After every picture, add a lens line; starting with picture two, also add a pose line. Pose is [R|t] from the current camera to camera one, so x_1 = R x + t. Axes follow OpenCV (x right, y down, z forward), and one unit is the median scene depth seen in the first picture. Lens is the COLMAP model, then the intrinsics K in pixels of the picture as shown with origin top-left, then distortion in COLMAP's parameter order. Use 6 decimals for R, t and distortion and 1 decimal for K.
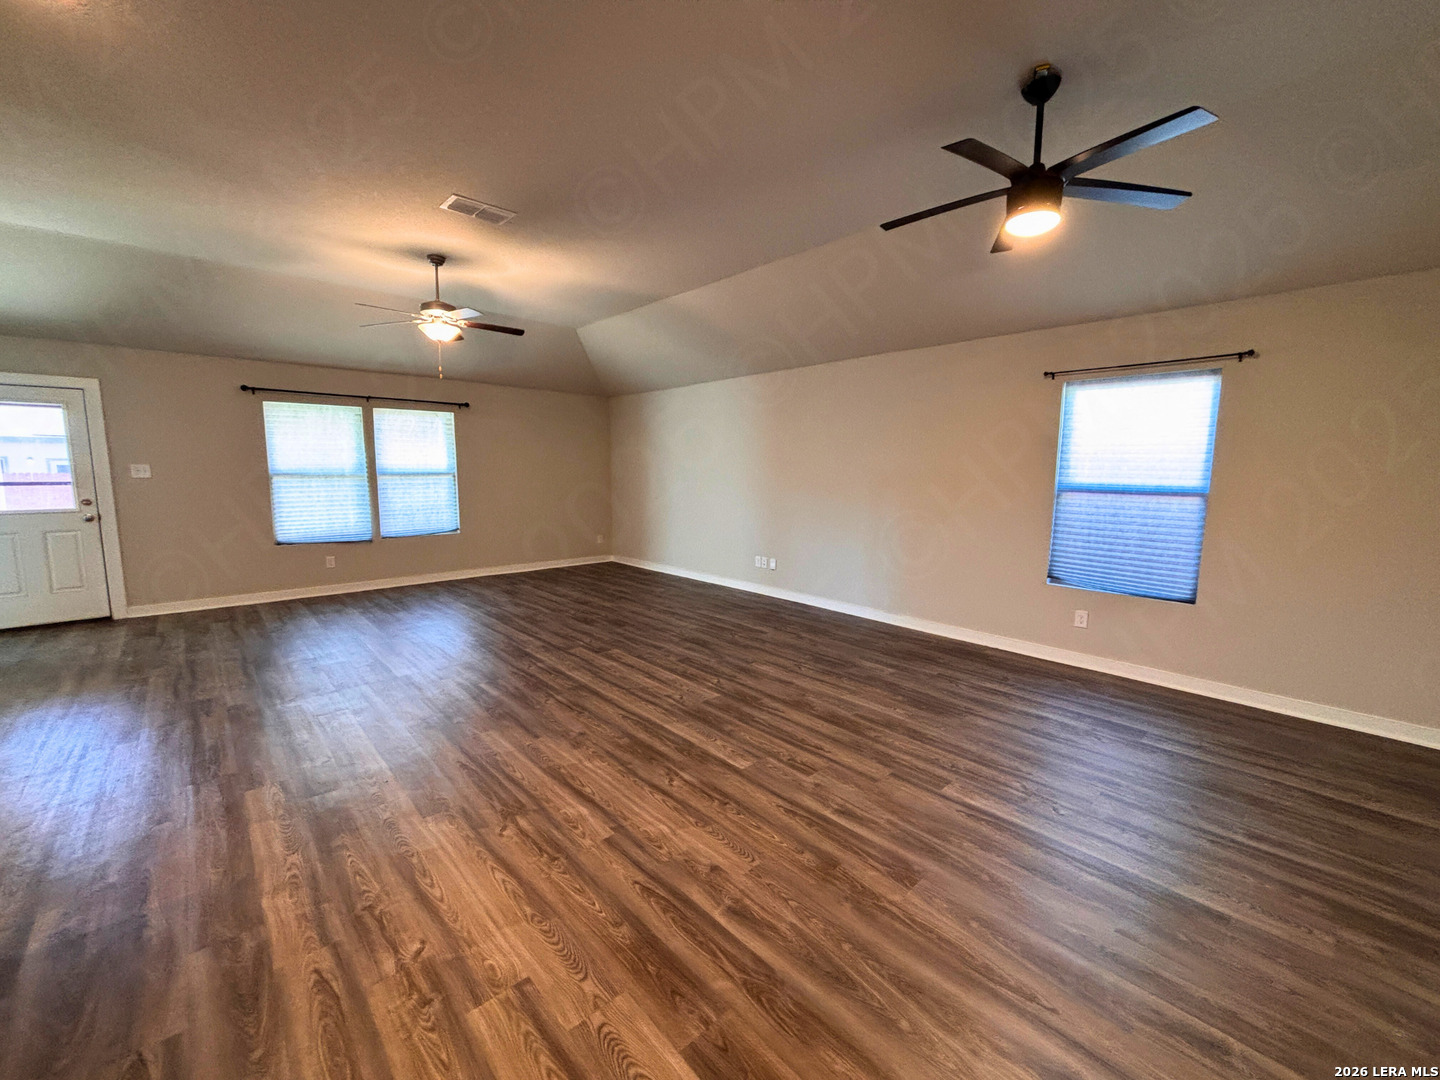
lens RADIAL K [[565.6, 0, 724.3], [0, 565.6, 537.6], [0, 0, 1]] dist [0.000201, -0.000518]
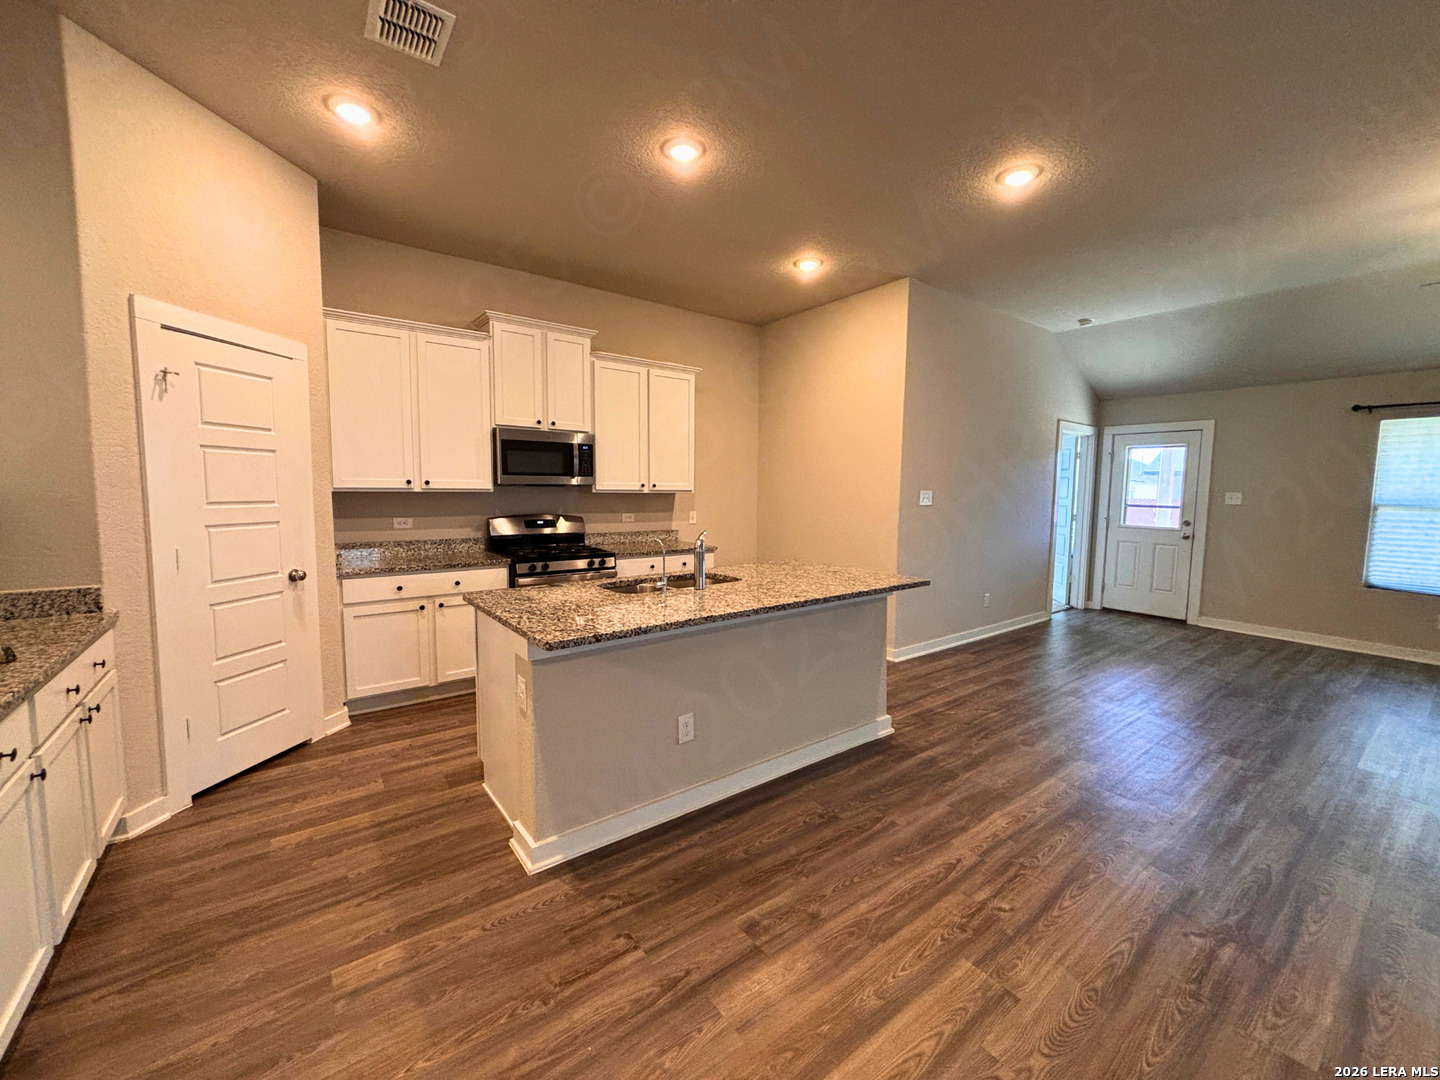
lens RADIAL K [[577.0, 0, 728.7], [0, 577.0, 536.6], [0, 0, 1]] dist [-0.001904, -0.000565]
pose [[-0.094500, 0.077078, -0.992537, 0.242887], [-0.132230, 0.987193, 0.089253, -0.018857], [0.986704, 0.139677, -0.083097, 0.174518]]
